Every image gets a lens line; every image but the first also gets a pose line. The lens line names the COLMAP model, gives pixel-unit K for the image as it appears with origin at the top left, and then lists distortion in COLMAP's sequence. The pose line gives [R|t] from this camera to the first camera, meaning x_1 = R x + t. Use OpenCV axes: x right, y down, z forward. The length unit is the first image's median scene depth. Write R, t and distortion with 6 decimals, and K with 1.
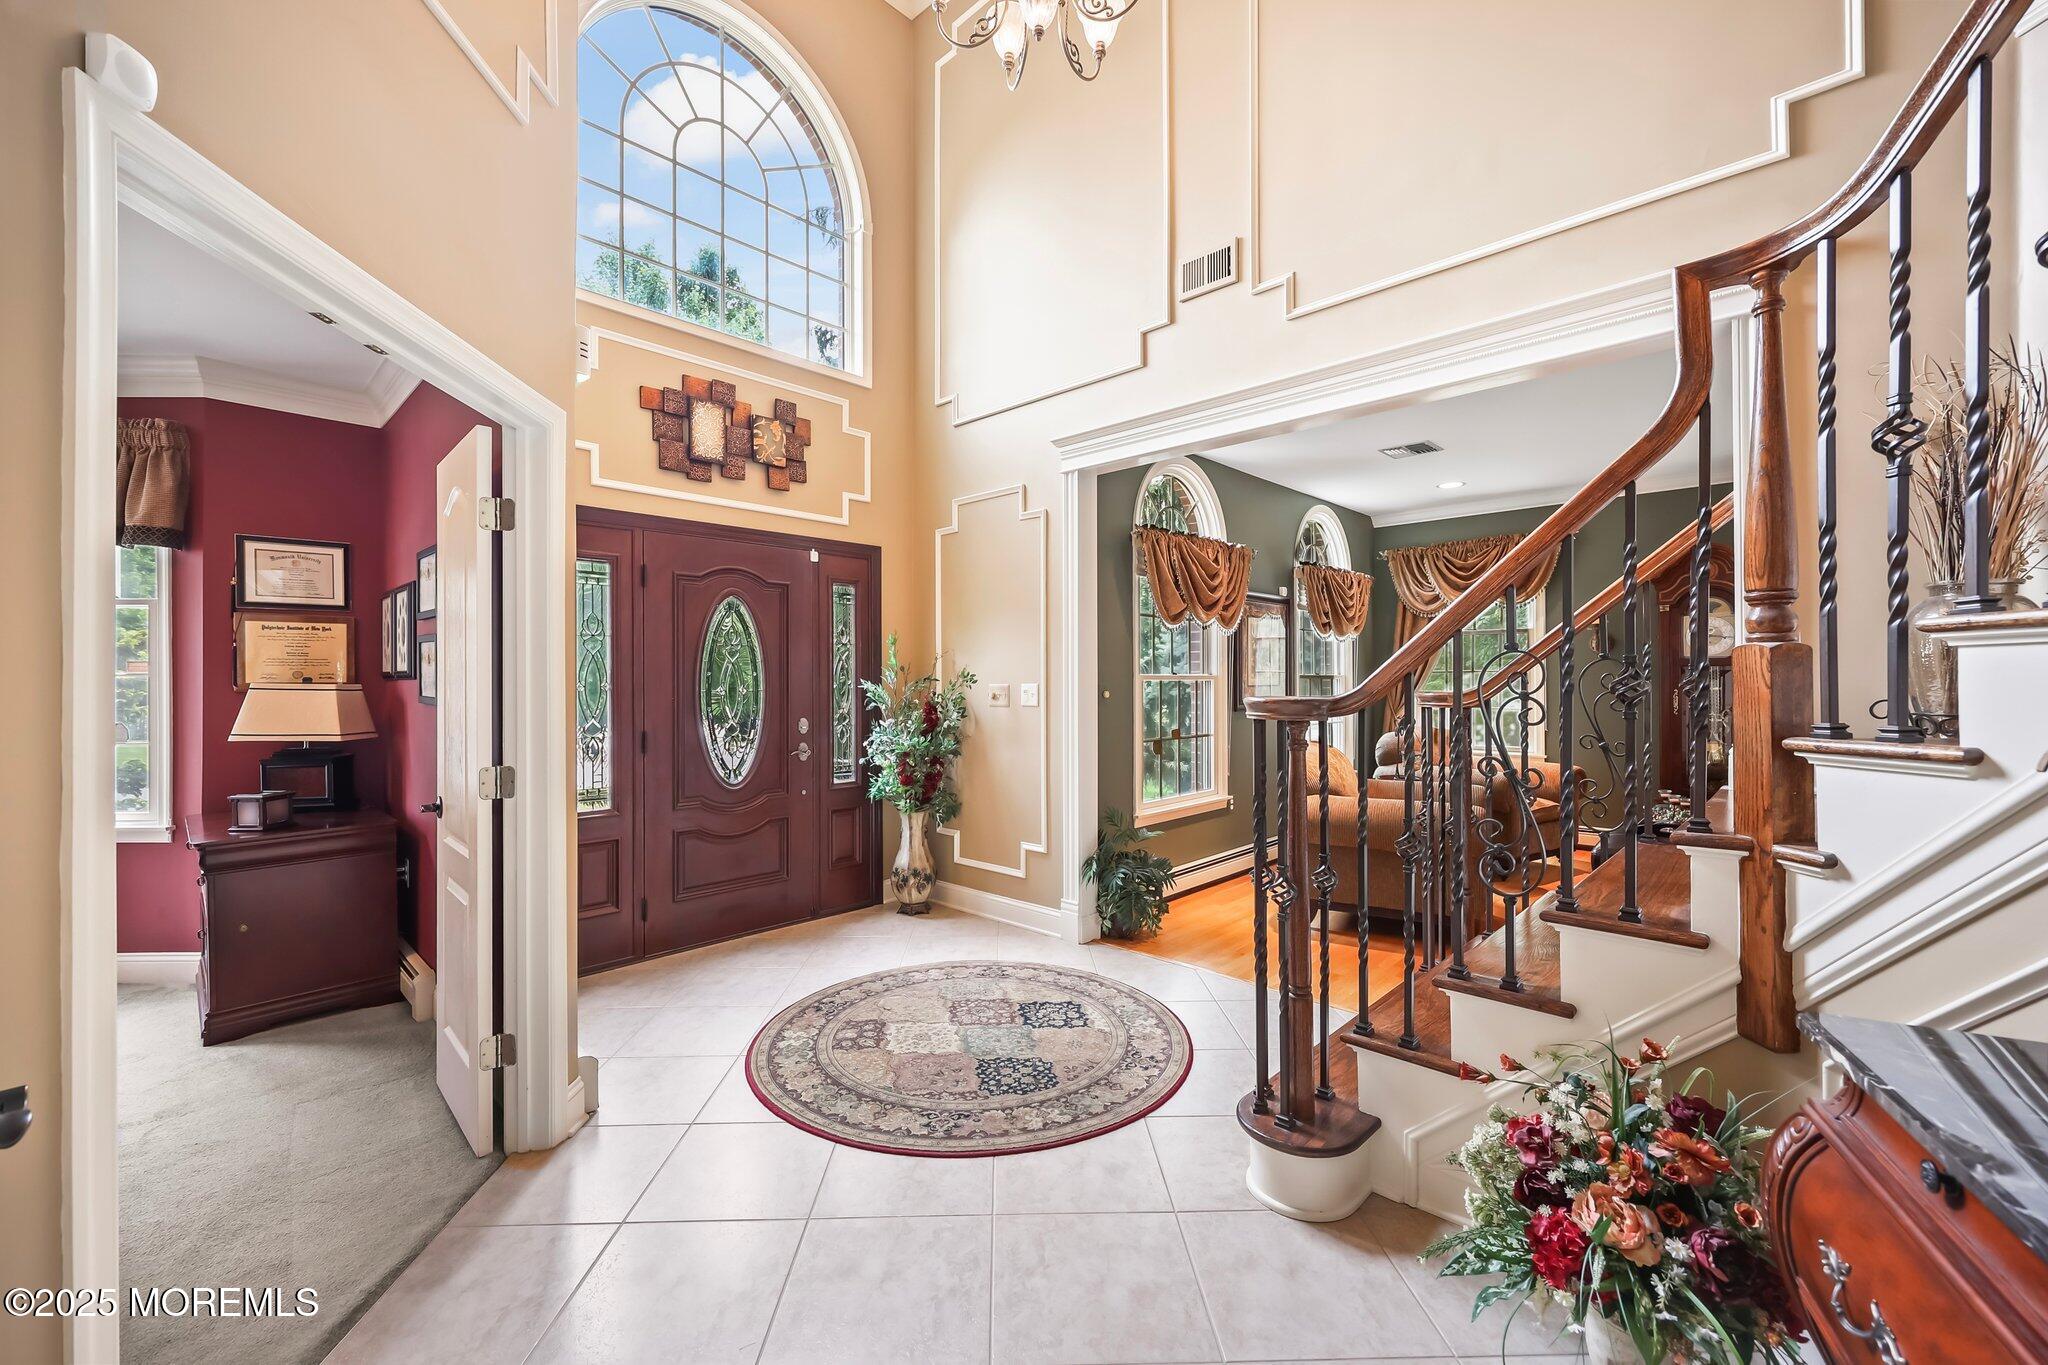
lens RADIAL K [[827.1, 0, 1029.5], [0, 827.1, 676.1], [0, 0, 1]] dist [0.000055, -0.000132]
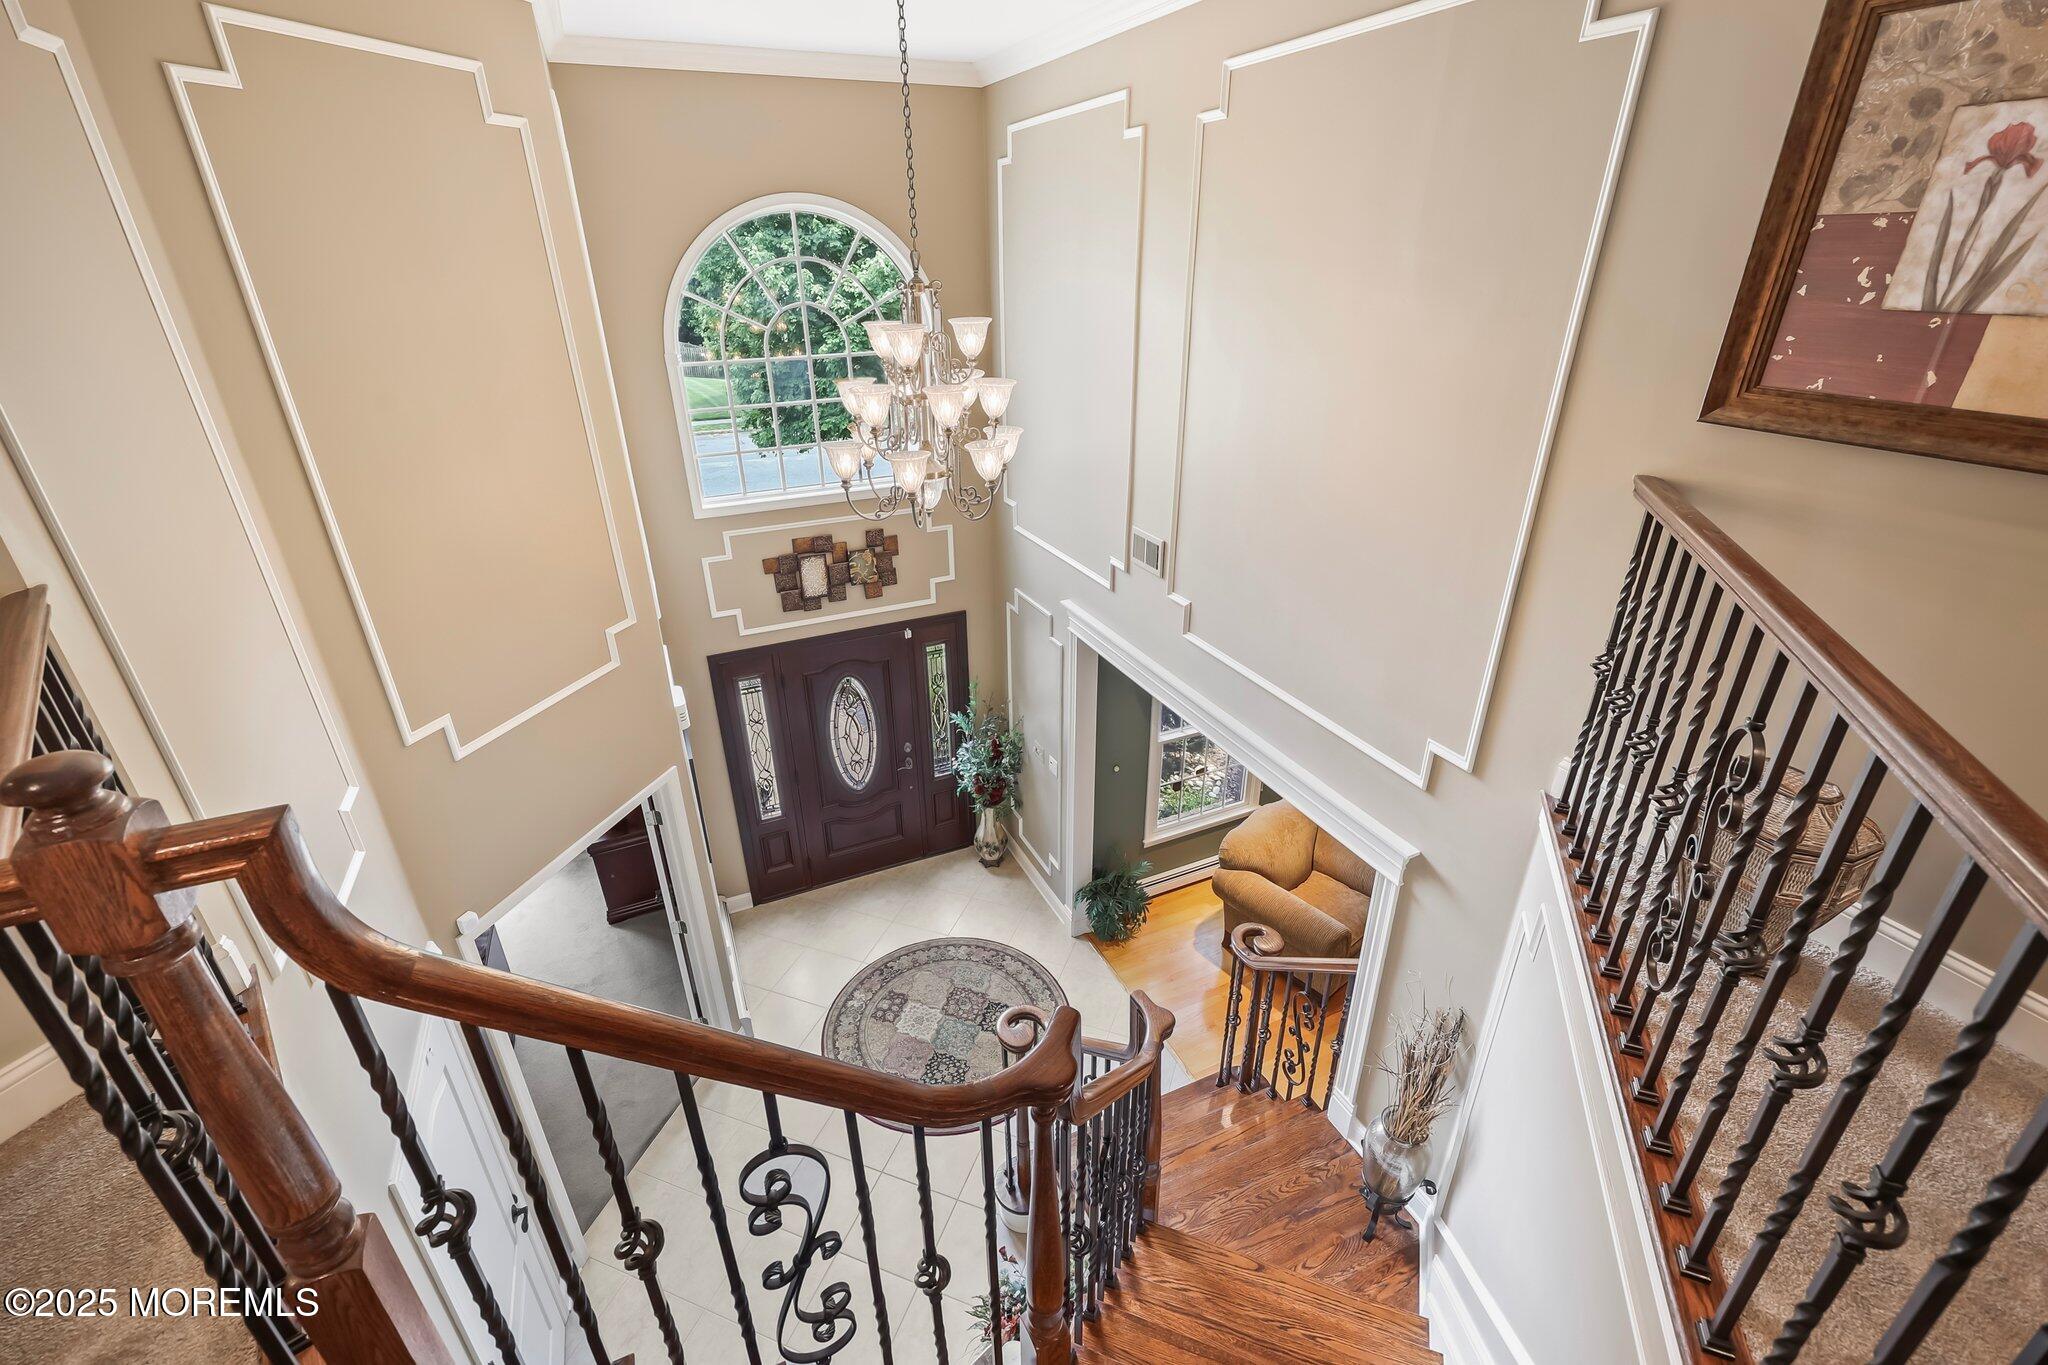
lens RADIAL K [[893.2, 0, 1028.0], [0, 893.2, 684.0], [0, 0, 1]] dist [-0.001481, -0.000030]
pose [[0.923770, 0.165343, -0.345415, 0.442353], [0.006049, 0.895575, 0.444869, -0.745812], [0.382901, -0.413046, 0.826305, -0.135564]]
